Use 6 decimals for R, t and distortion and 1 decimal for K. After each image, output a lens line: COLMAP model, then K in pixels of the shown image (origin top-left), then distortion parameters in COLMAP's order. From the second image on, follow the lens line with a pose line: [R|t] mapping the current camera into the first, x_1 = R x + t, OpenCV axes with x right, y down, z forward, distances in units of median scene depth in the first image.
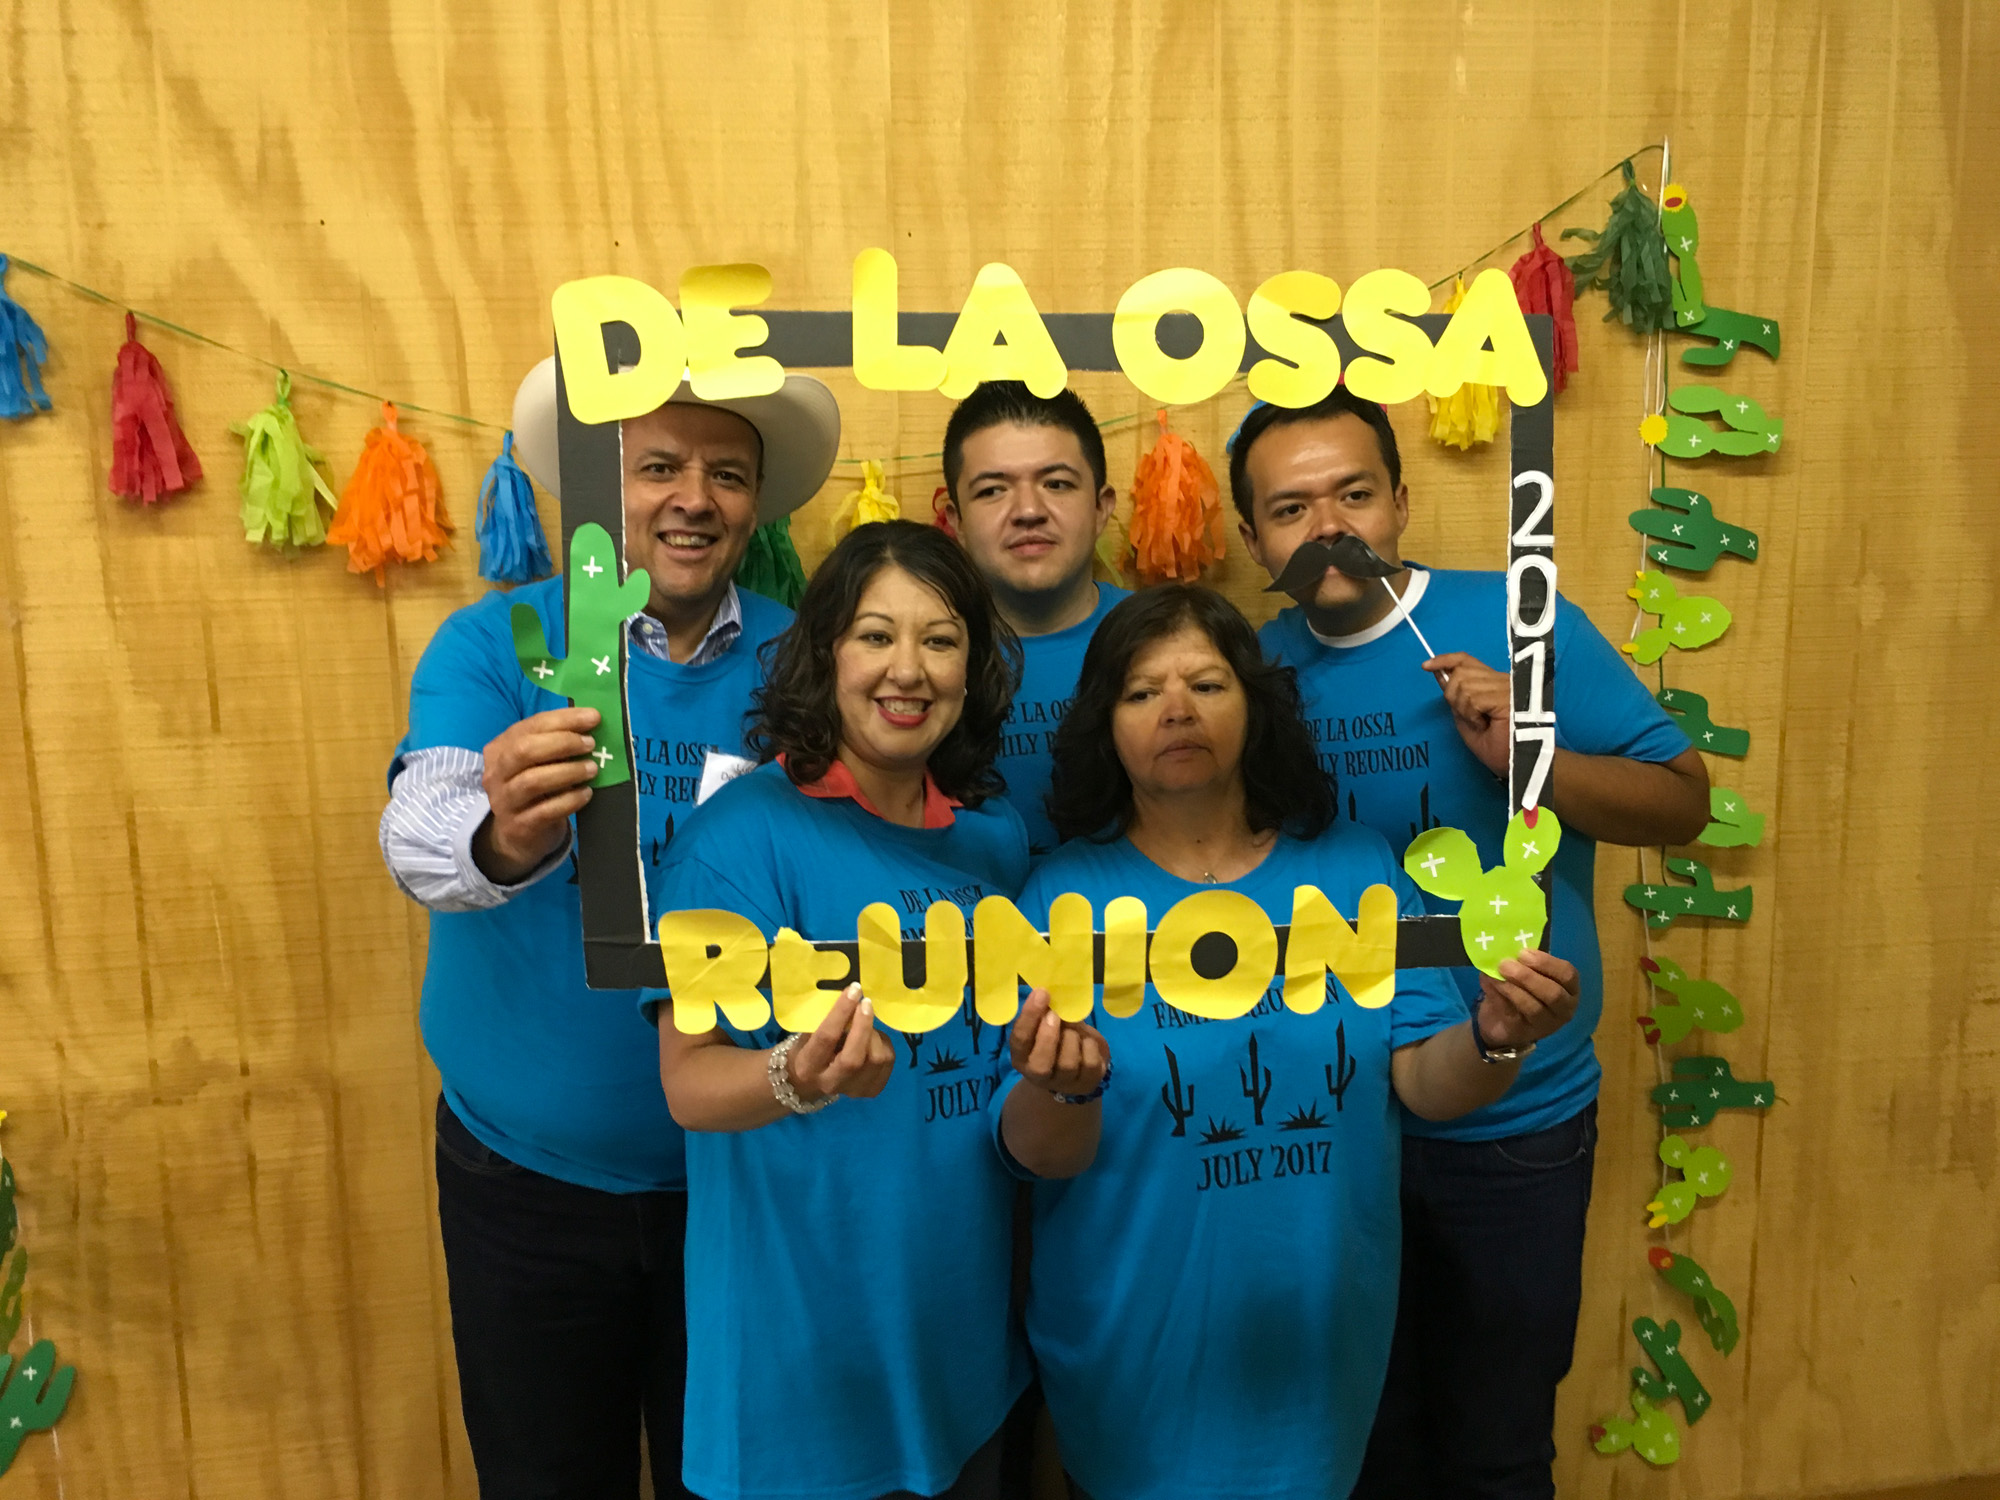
lens RADIAL K [[1734.9, 0, 982.1], [0, 1734.9, 748.3], [0, 0, 1]] dist [0.093505, -0.119190]
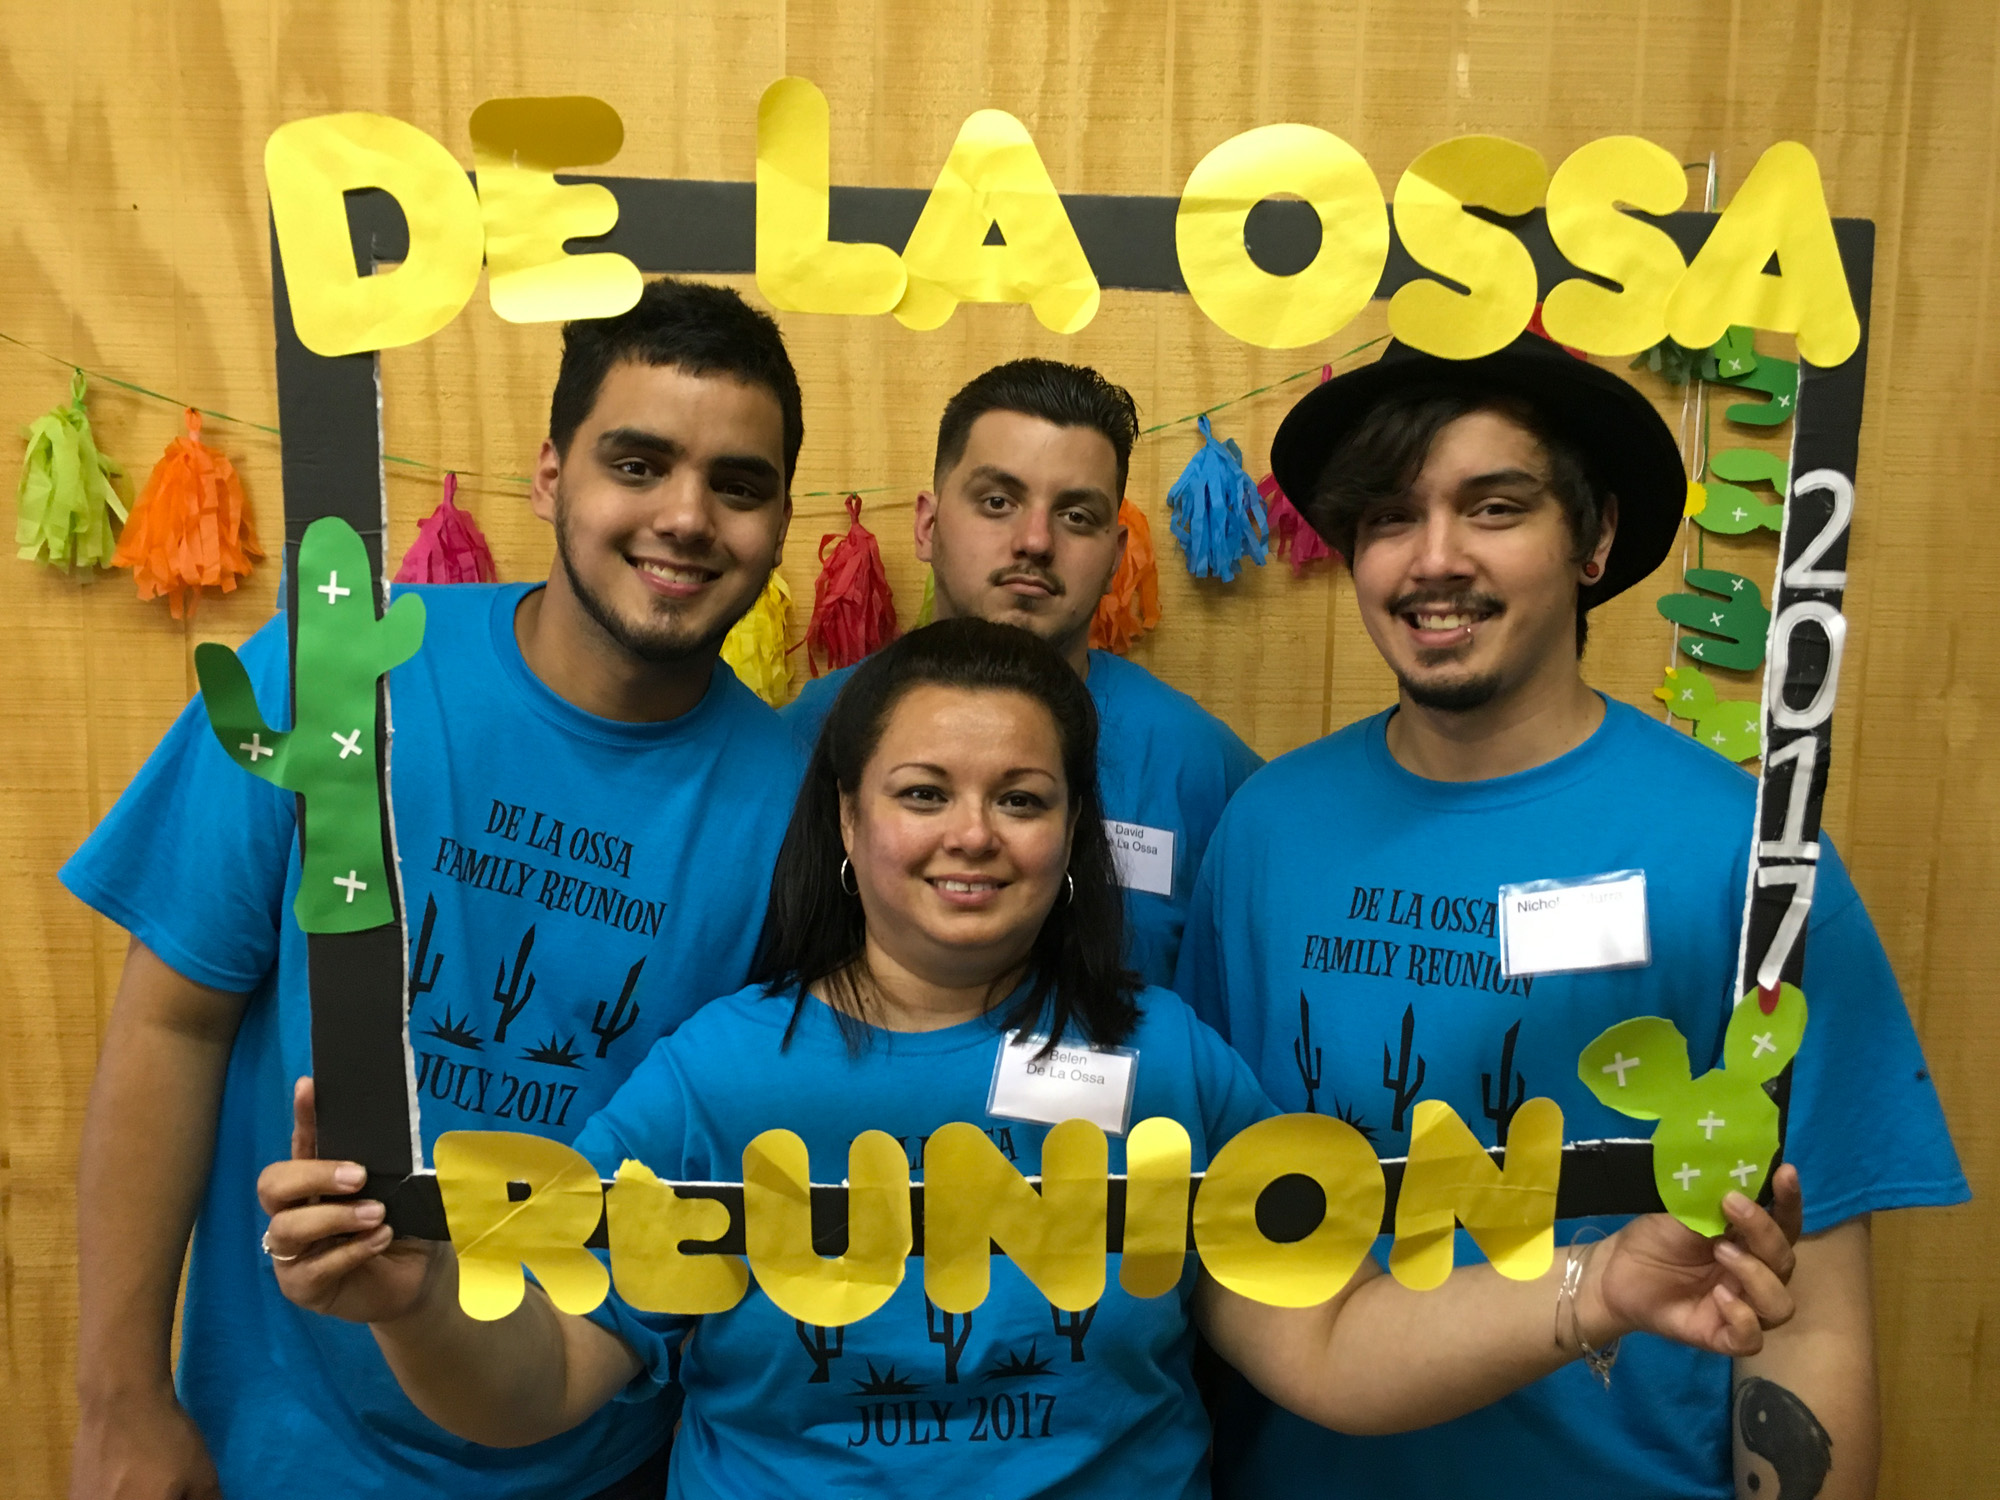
lens RADIAL K [[1734.9, 0, 999.0], [0, 1734.9, 754.1], [0, 0, 1]] dist [0.093505, -0.119190]
pose [[0.995111, 0.048229, -0.086183, 0.141055], [-0.052265, 0.997609, -0.045209, -0.005944], [0.083797, 0.049493, 0.995253, 0.155802]]
